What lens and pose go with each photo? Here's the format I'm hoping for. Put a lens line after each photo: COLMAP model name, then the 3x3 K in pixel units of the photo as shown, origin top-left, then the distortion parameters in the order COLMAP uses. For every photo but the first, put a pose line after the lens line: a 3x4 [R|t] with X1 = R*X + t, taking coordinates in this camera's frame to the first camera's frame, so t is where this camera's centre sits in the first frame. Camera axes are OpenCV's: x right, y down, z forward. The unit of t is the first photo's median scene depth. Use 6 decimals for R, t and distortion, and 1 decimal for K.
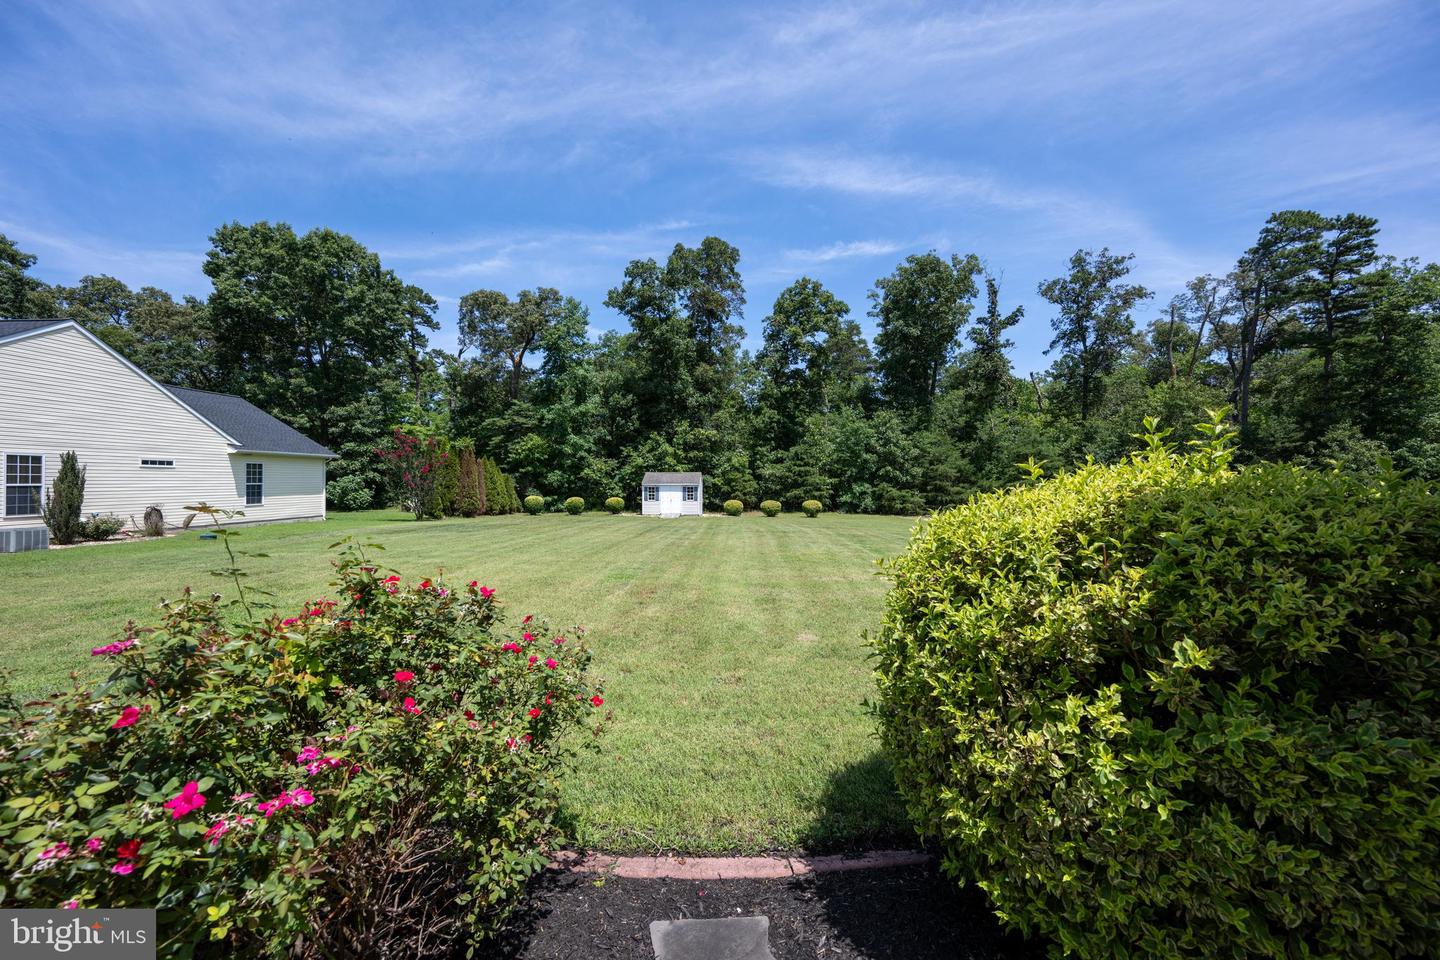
lens RADIAL K [[569.9, 0, 713.6], [0, 569.9, 480.2], [0, 0, 1]] dist [0.000520, 0.000116]
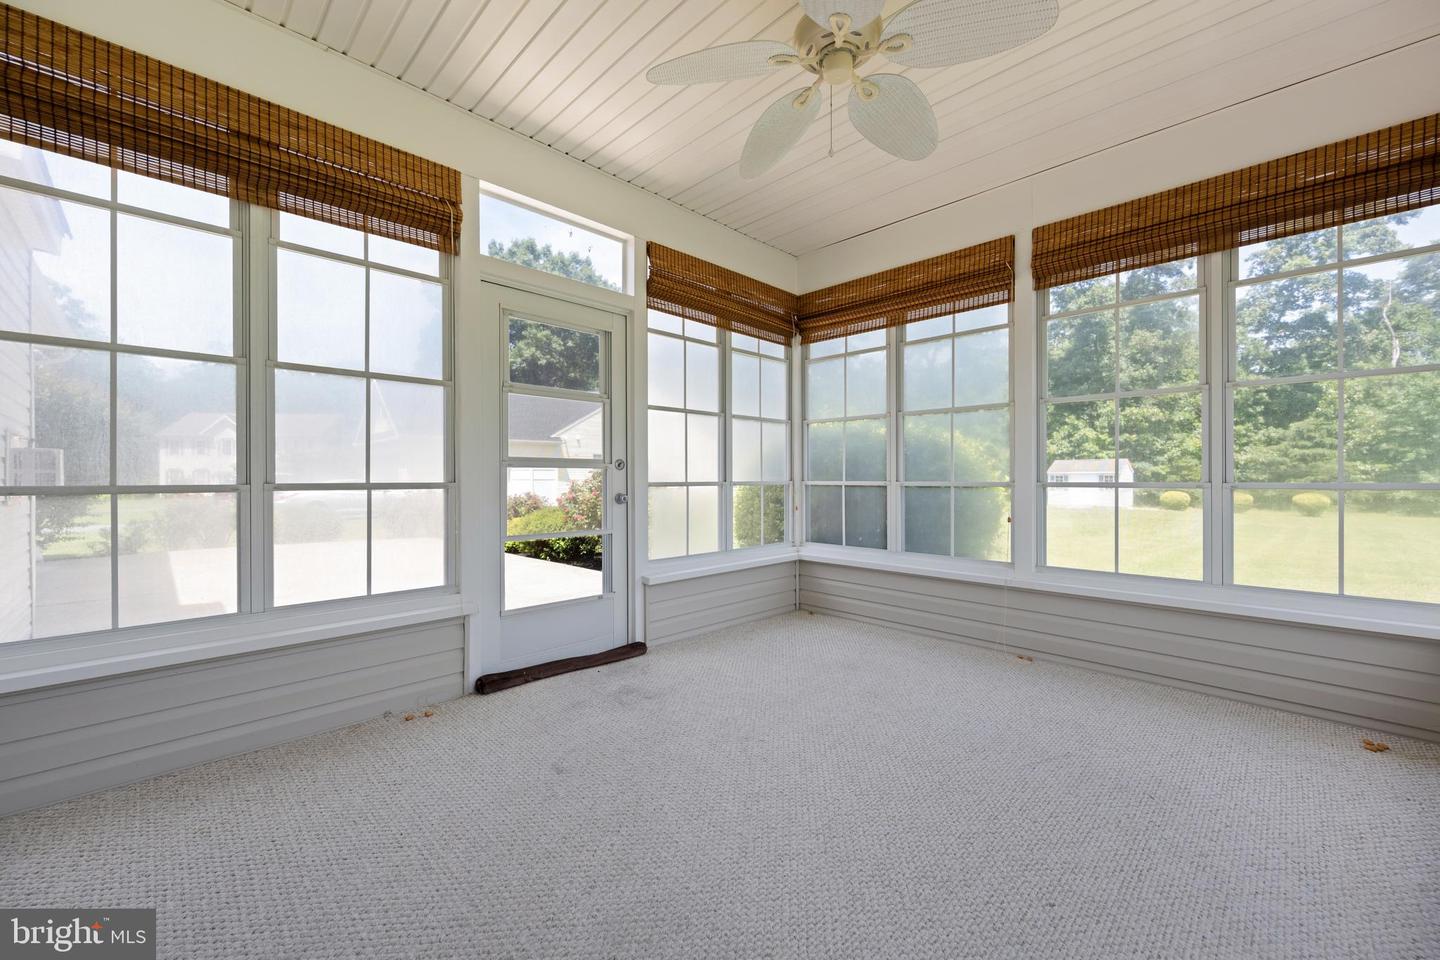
lens RADIAL K [[569.9, 0, 705.8], [0, 569.9, 478.1], [0, 0, 1]] dist [0.000520, 0.000116]
pose [[0.705673, 0.002345, -0.708533, 0.126909], [0.001793, 0.999985, 0.005095, 0.008981], [0.708535, -0.004866, 0.705659, -0.060494]]
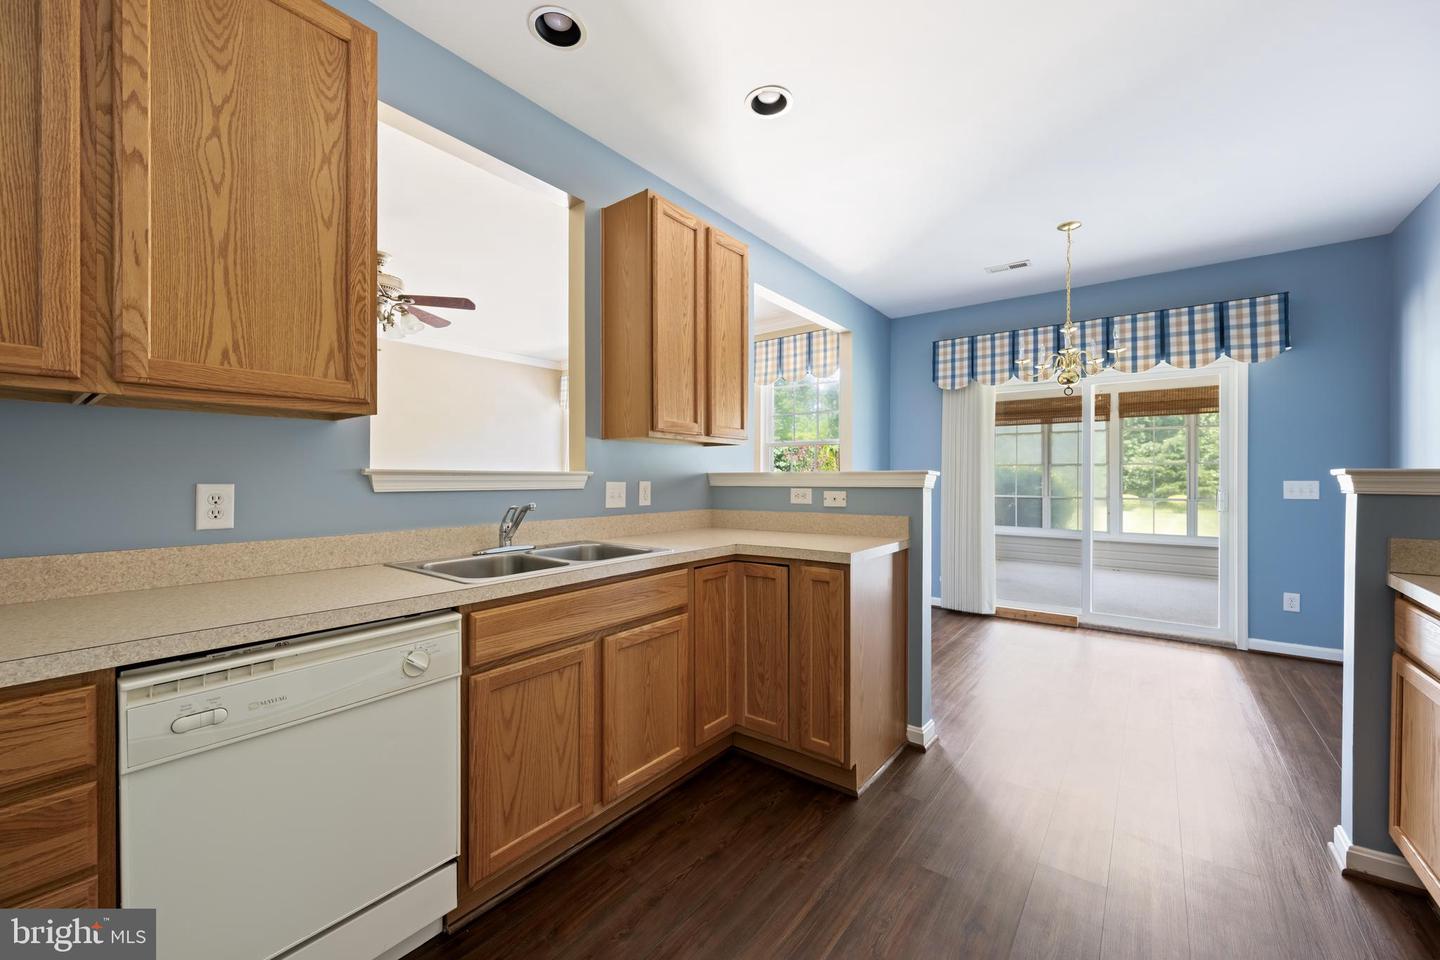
lens RADIAL K [[569.9, 0, 714.5], [0, 569.9, 475.2], [0, 0, 1]] dist [0.000520, 0.000116]
pose [[0.797913, 0.000335, -0.602772, 0.112131], [-0.001463, 0.999998, -0.001379, 0.003842], [0.602770, 0.001982, 0.797912, -0.187228]]
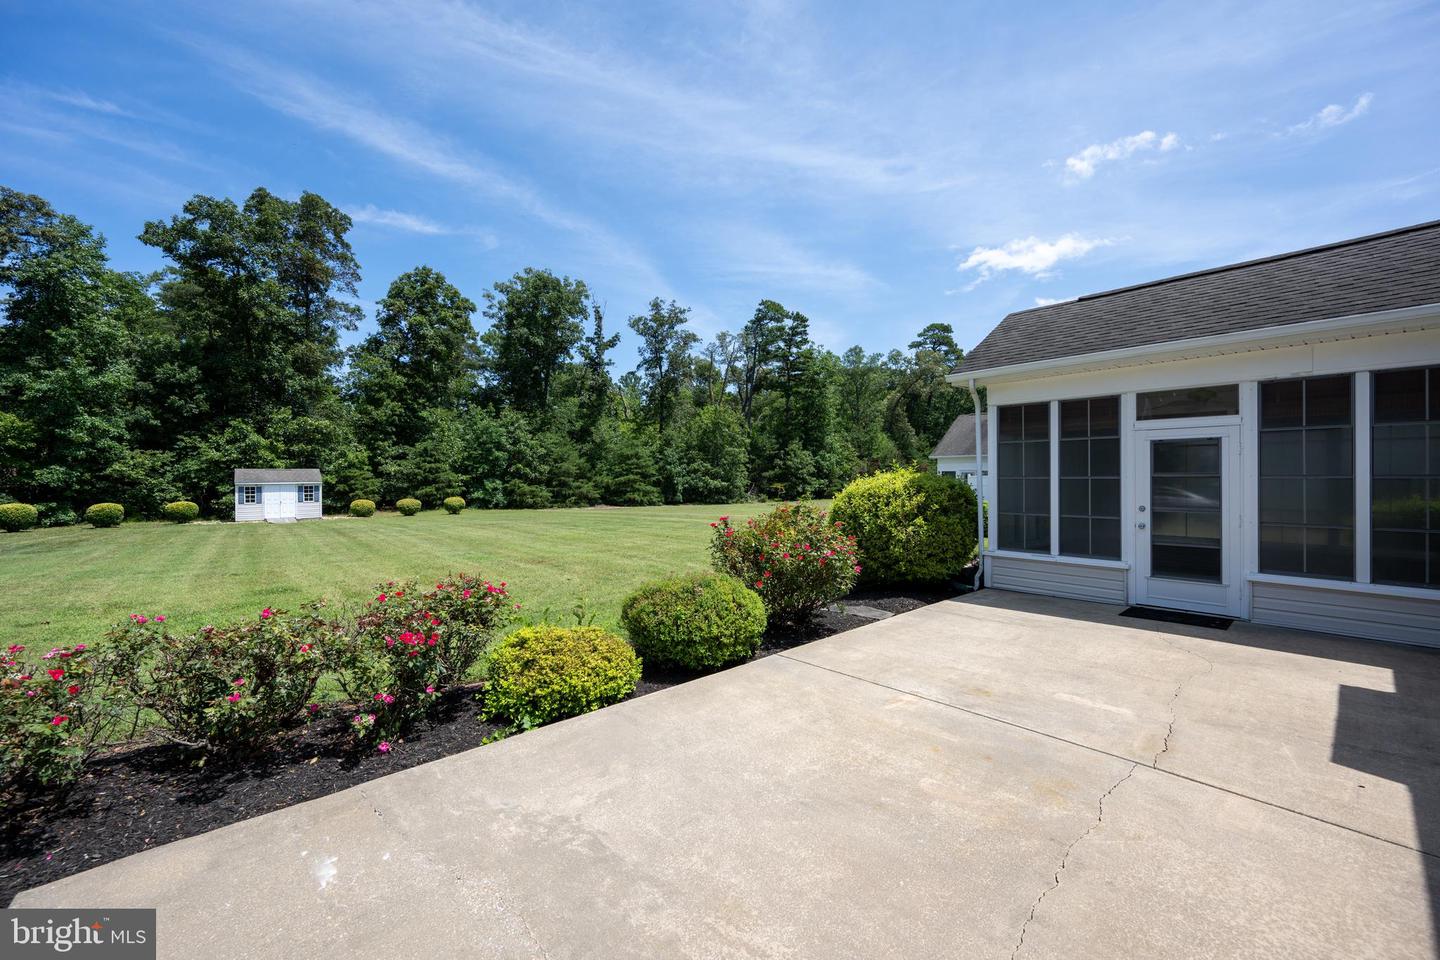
lens RADIAL K [[569.9, 0, 707.4], [0, 569.9, 480.0], [0, 0, 1]] dist [0.000520, 0.000116]
pose [[0.743703, -0.010032, 0.668435, -0.144840], [0.005205, 0.999944, 0.009216, -0.001816], [-0.668490, -0.003375, 0.743713, -0.035375]]
